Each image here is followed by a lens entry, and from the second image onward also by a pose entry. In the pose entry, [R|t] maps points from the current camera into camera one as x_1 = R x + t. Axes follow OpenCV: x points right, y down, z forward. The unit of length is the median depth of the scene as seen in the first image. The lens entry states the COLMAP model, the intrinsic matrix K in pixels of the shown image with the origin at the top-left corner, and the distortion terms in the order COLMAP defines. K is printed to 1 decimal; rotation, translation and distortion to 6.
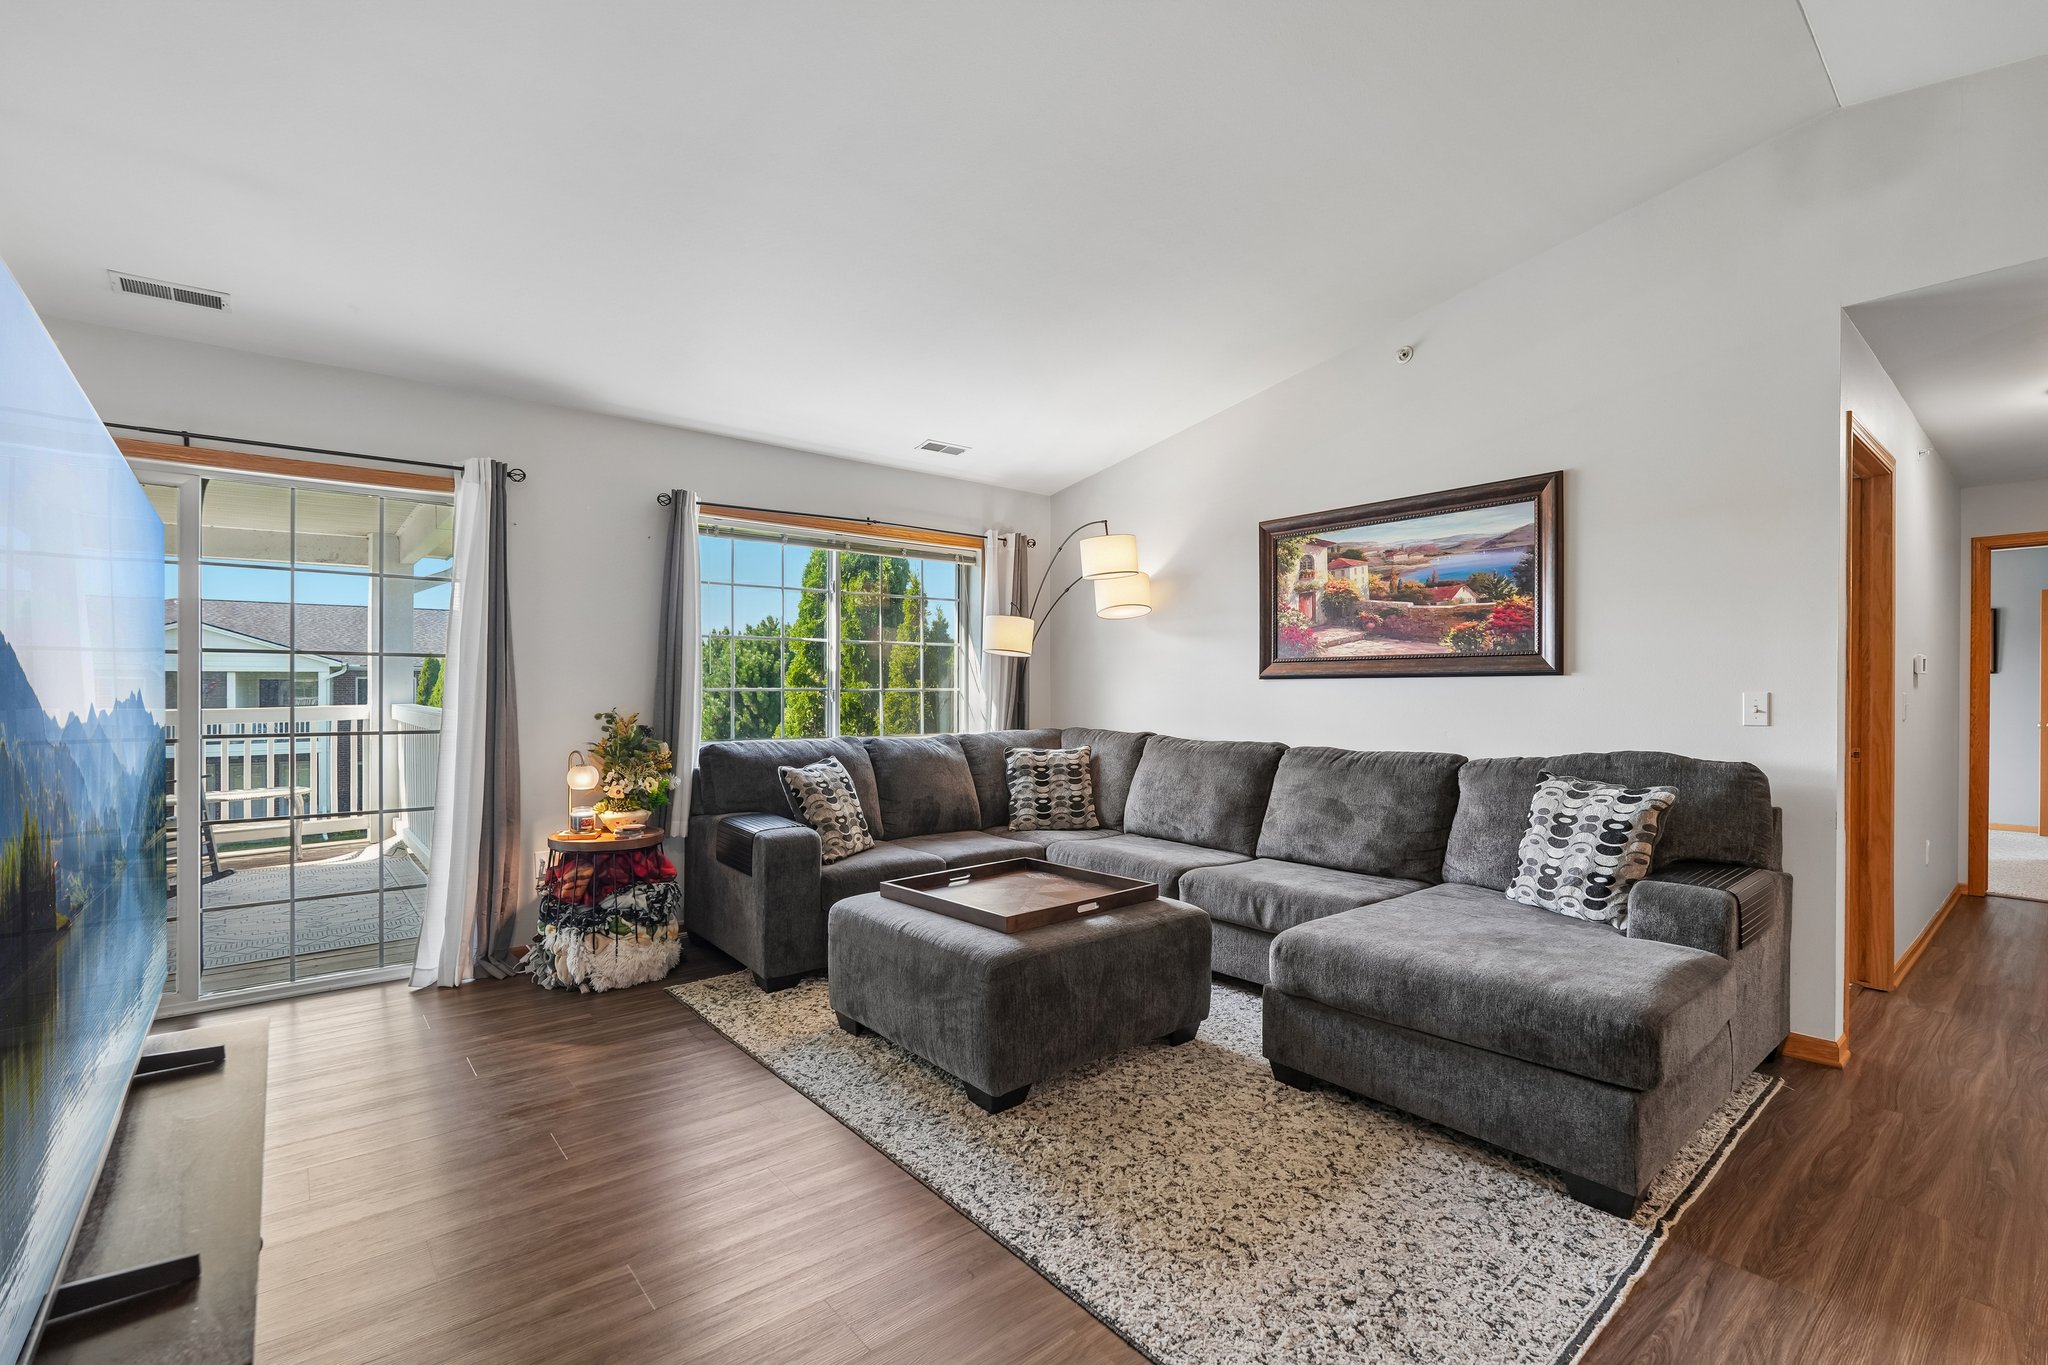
lens RADIAL K [[914.0, 0, 1020.4], [0, 914.0, 691.2], [0, 0, 1]] dist [-0.011944, 0.007067]
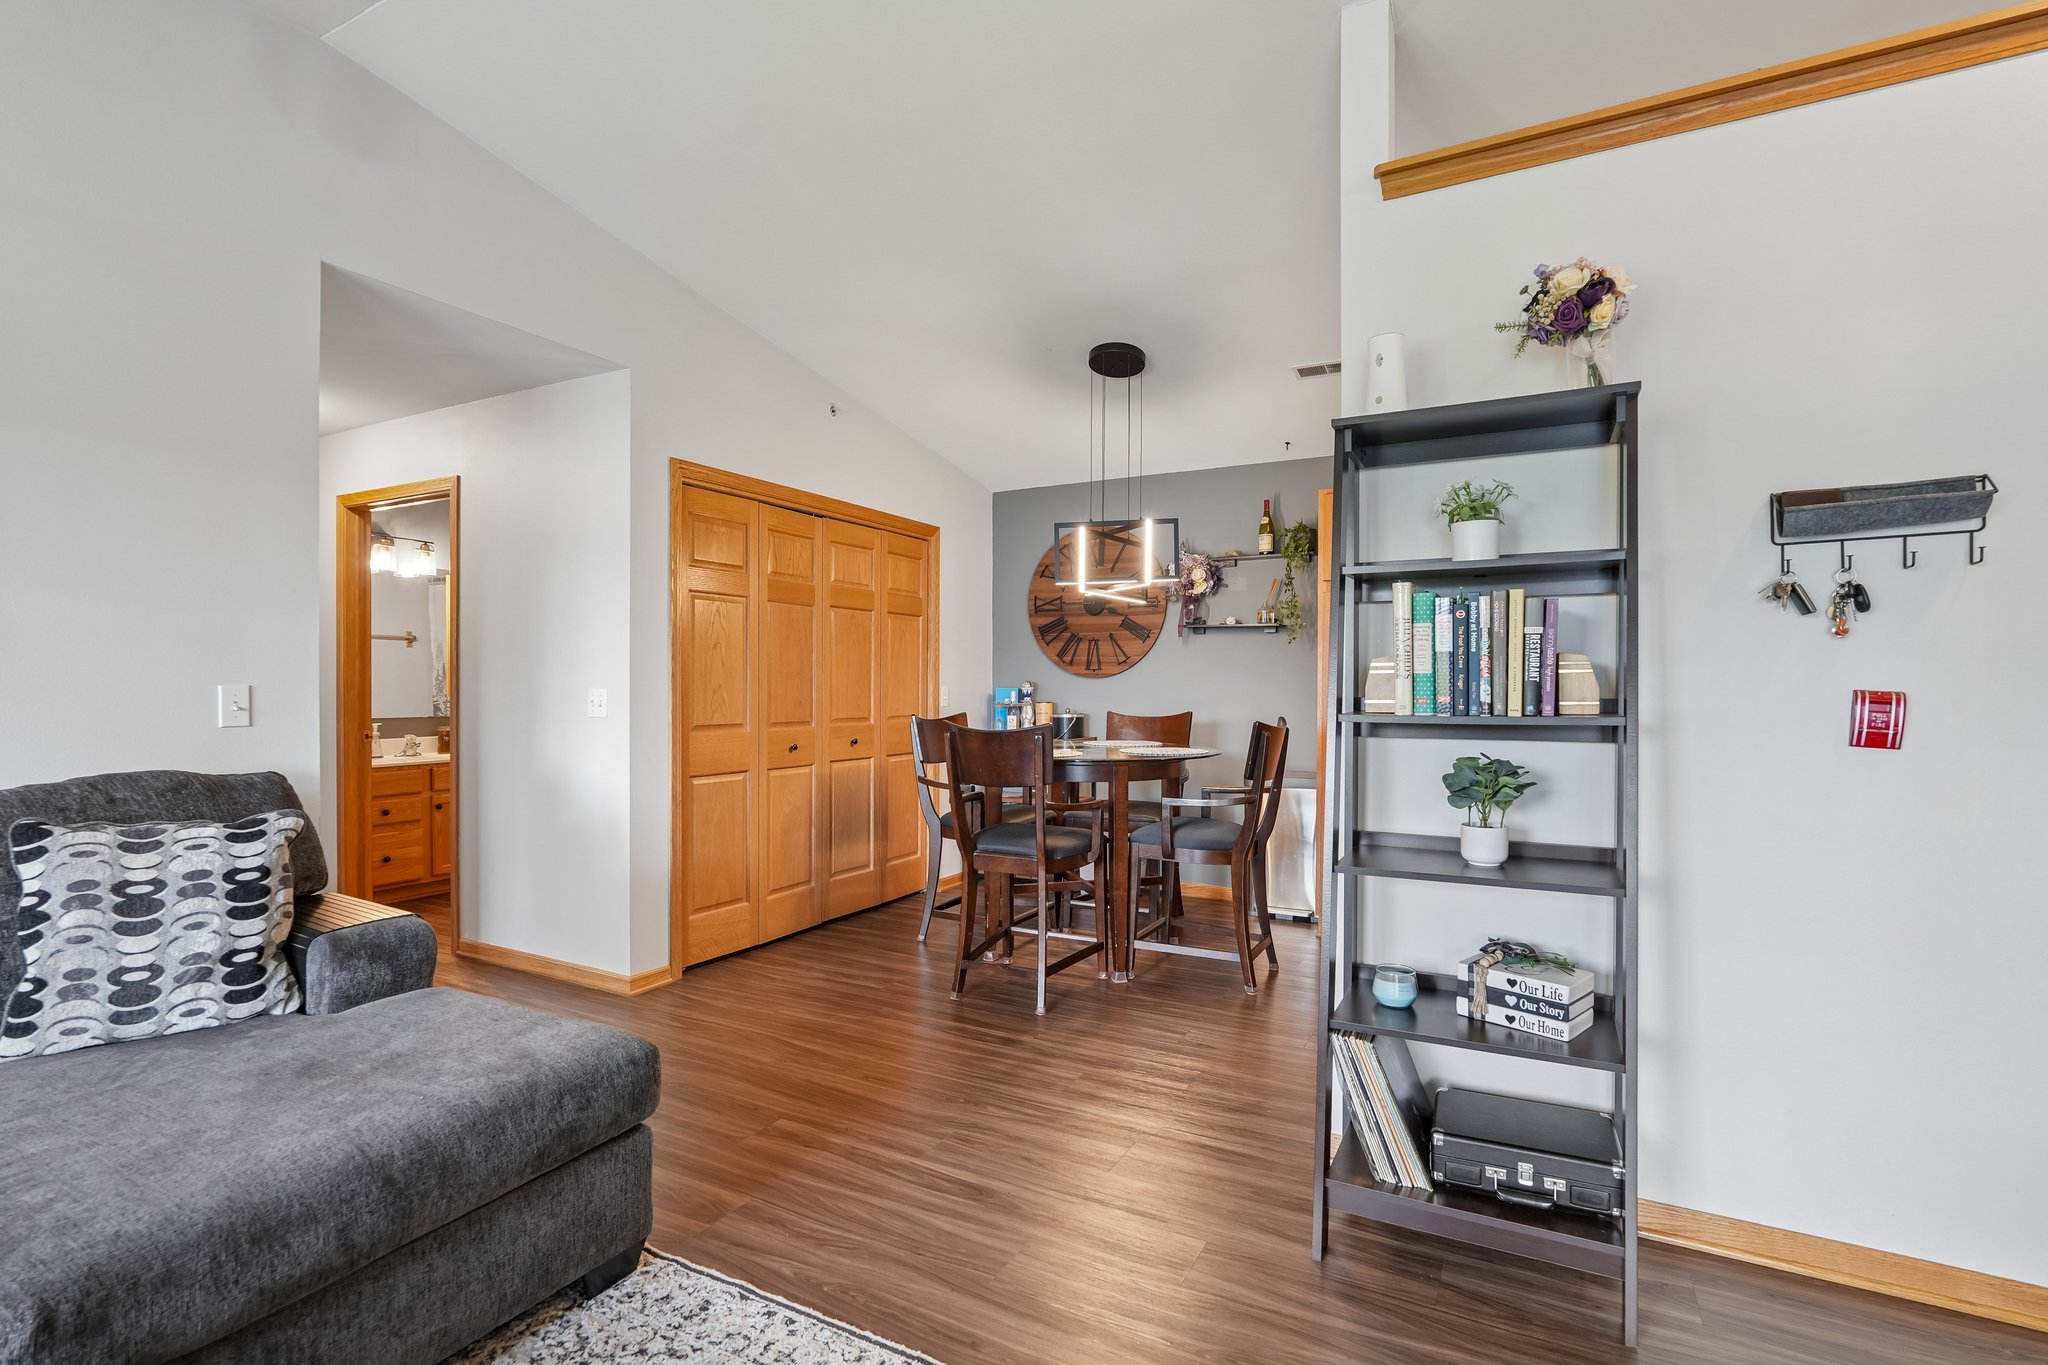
lens RADIAL K [[966.0, 0, 1021.1], [0, 966.0, 695.9], [0, 0, 1]] dist [-0.002105, 0.000336]
pose [[-0.372039, -0.010965, 0.928152, -0.196223], [-0.002047, 0.999937, 0.010993, -0.000511], [-0.928215, 0.002190, -0.372038, 0.545468]]
